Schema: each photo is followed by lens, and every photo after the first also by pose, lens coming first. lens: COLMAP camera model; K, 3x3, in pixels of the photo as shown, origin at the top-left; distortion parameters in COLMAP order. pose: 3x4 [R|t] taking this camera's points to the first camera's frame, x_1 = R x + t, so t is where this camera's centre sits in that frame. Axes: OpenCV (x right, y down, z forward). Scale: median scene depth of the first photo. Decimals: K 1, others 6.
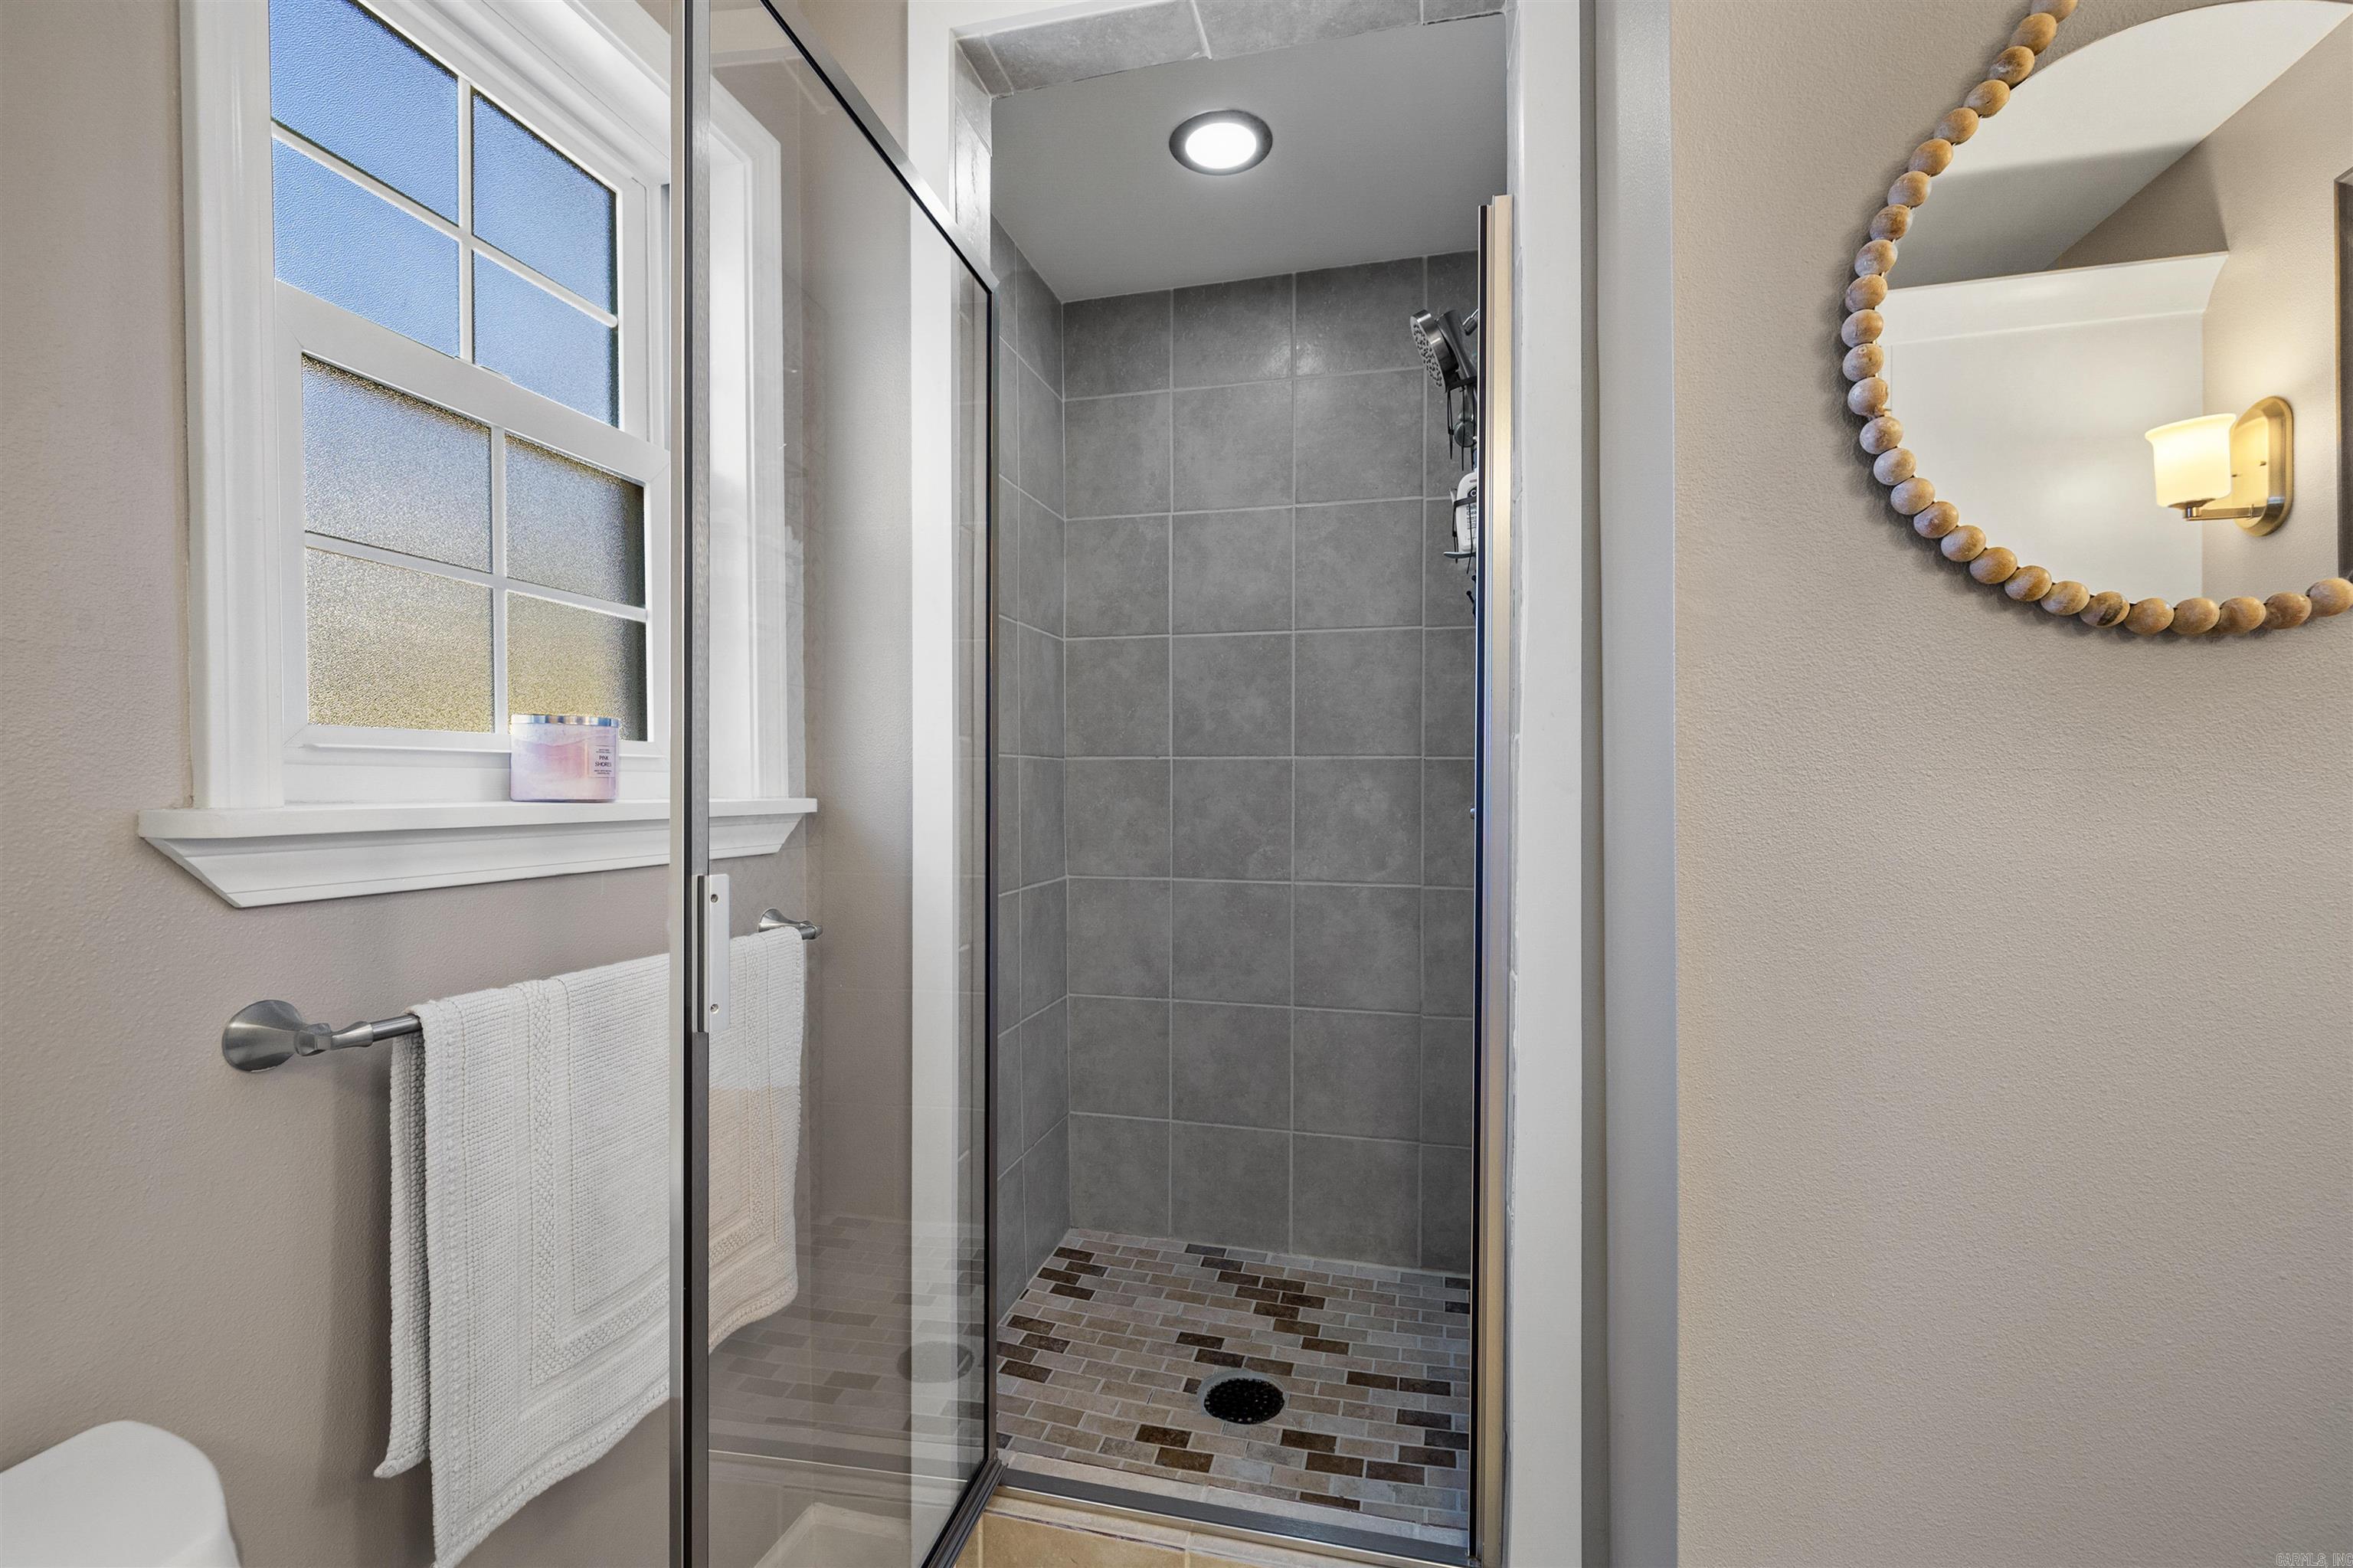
lens RADIAL K [[1009.3, 0, 1163.4], [0, 1009.3, 769.4], [0, 0, 1]] dist [0.000847, 0.000280]
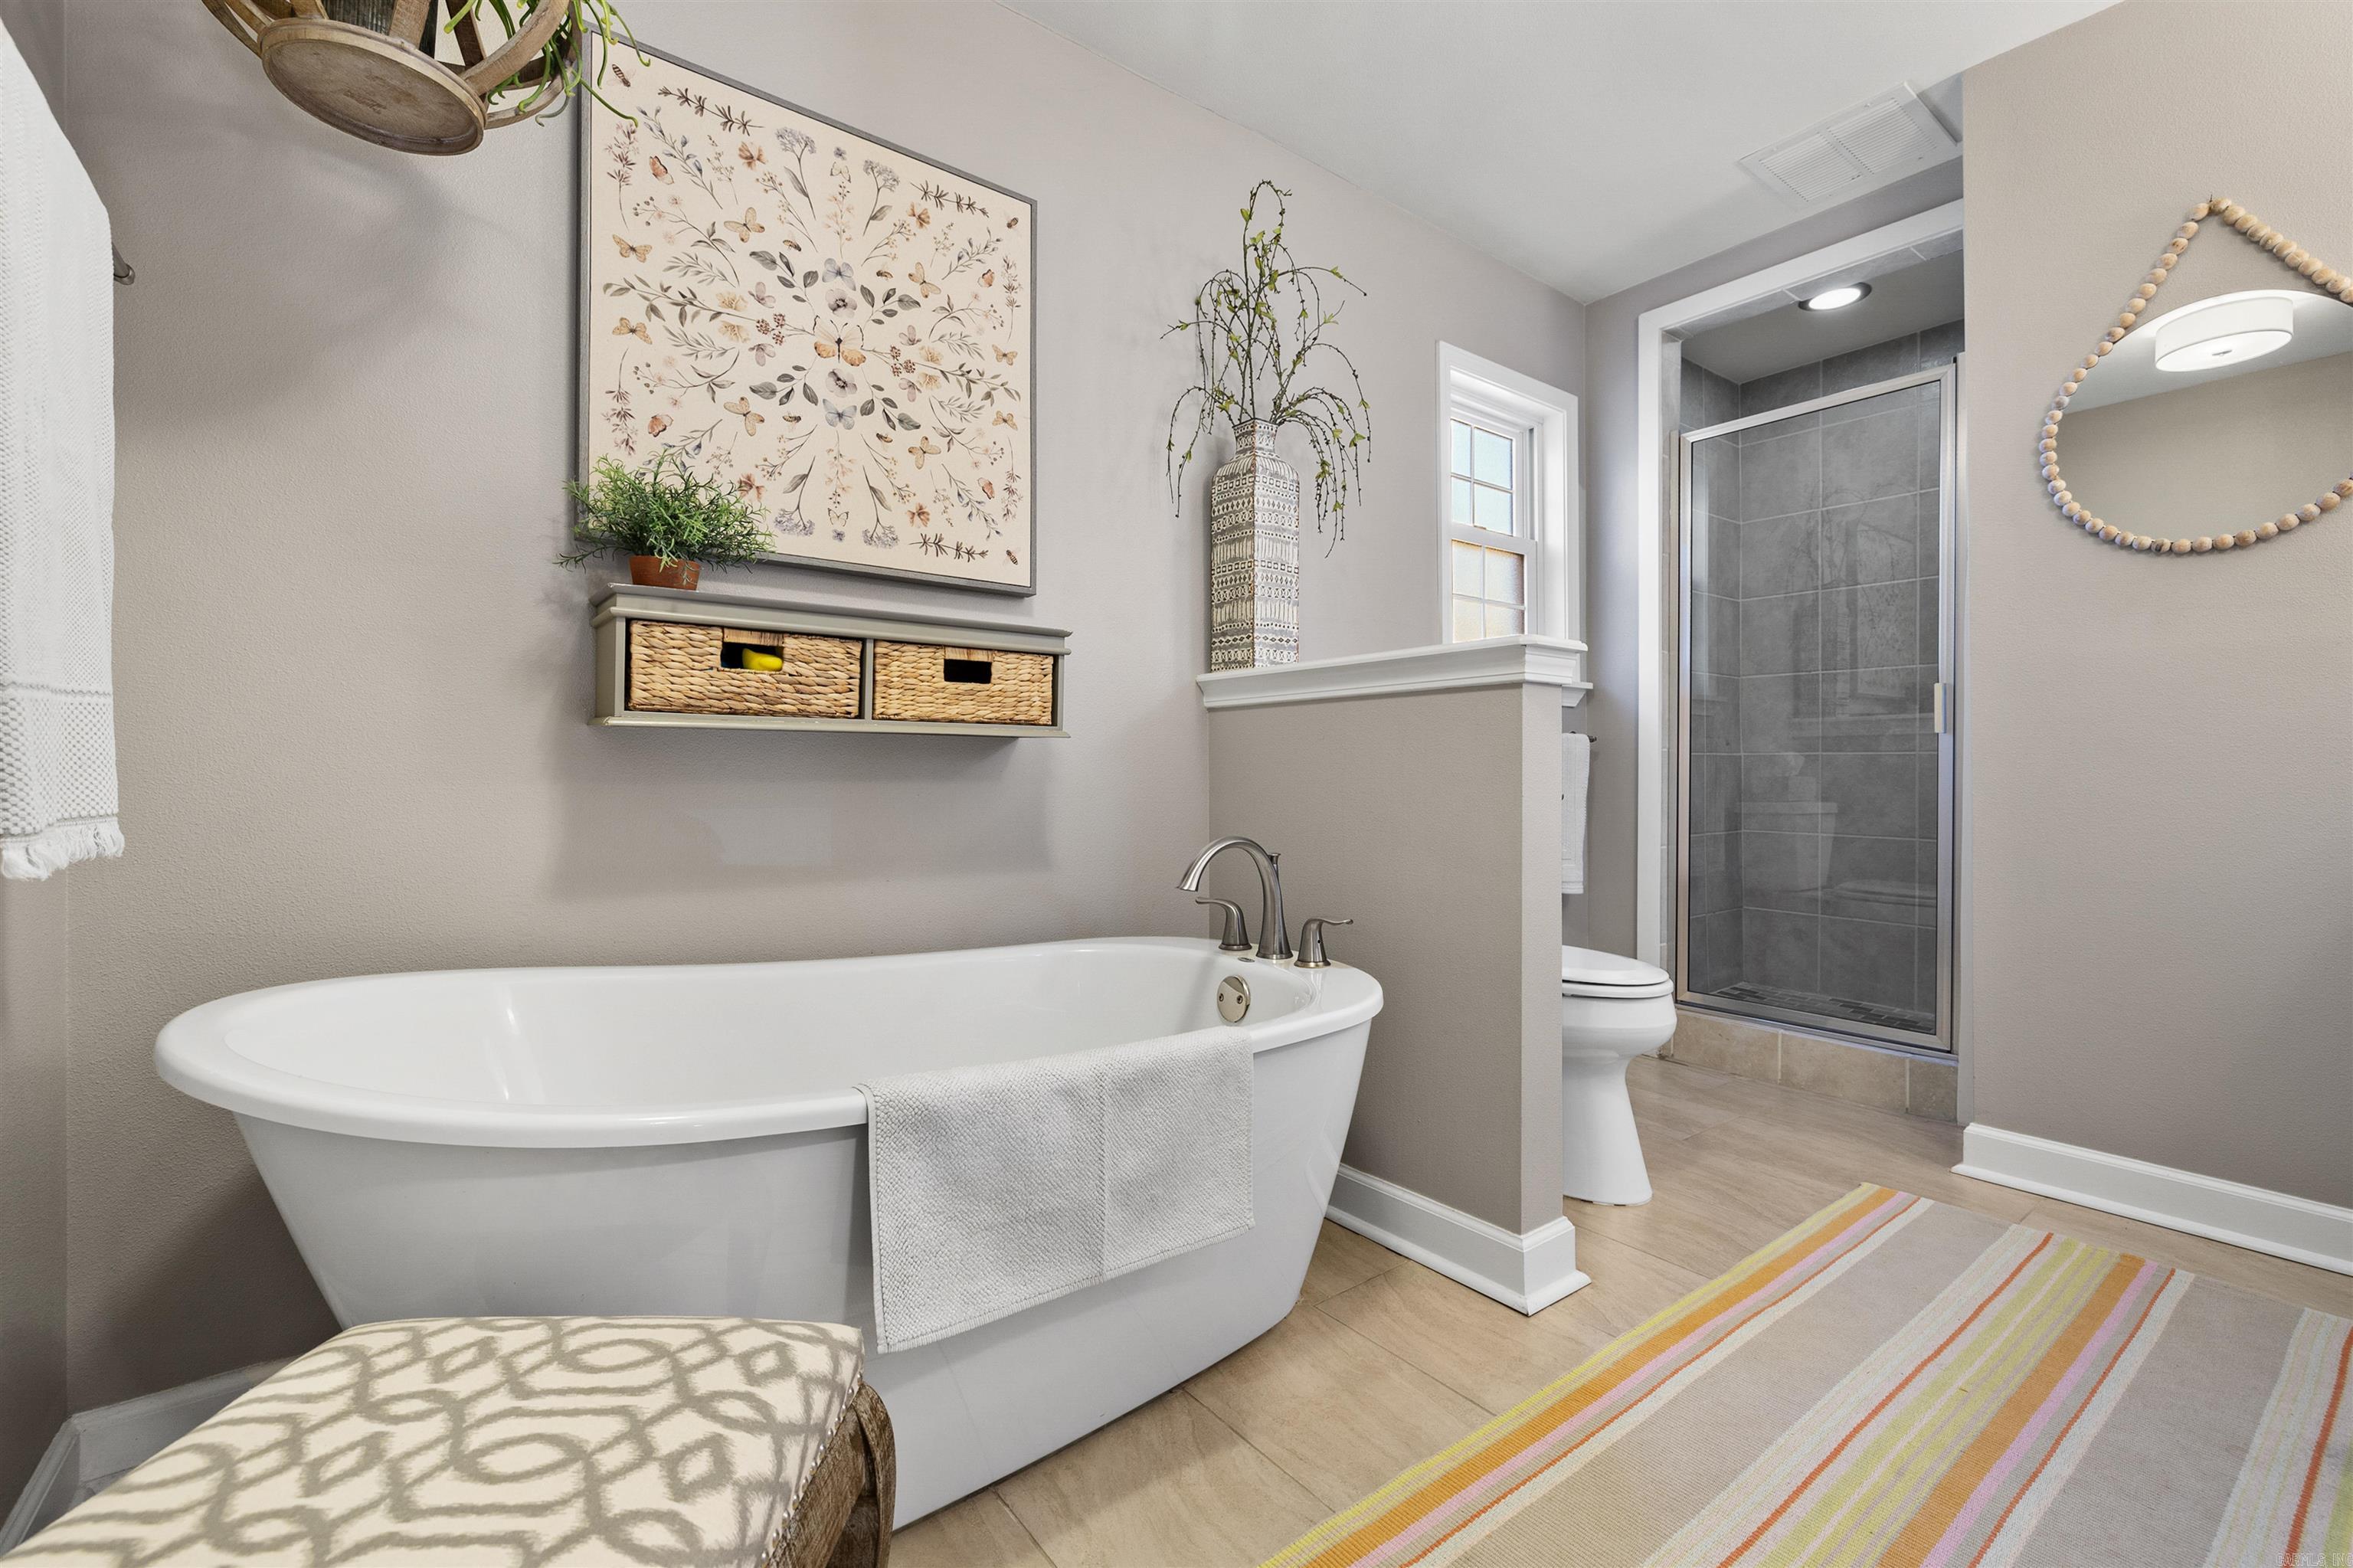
lens RADIAL K [[994.6, 0, 1170.7], [0, 994.6, 772.9], [0, 0, 1]] dist [0.003945, 0.000392]
pose [[0.783898, 0.005738, -0.620863, 0.180709], [0.005227, 0.999861, 0.015841, 0.115314], [0.620867, -0.015663, 0.783759, -0.804629]]
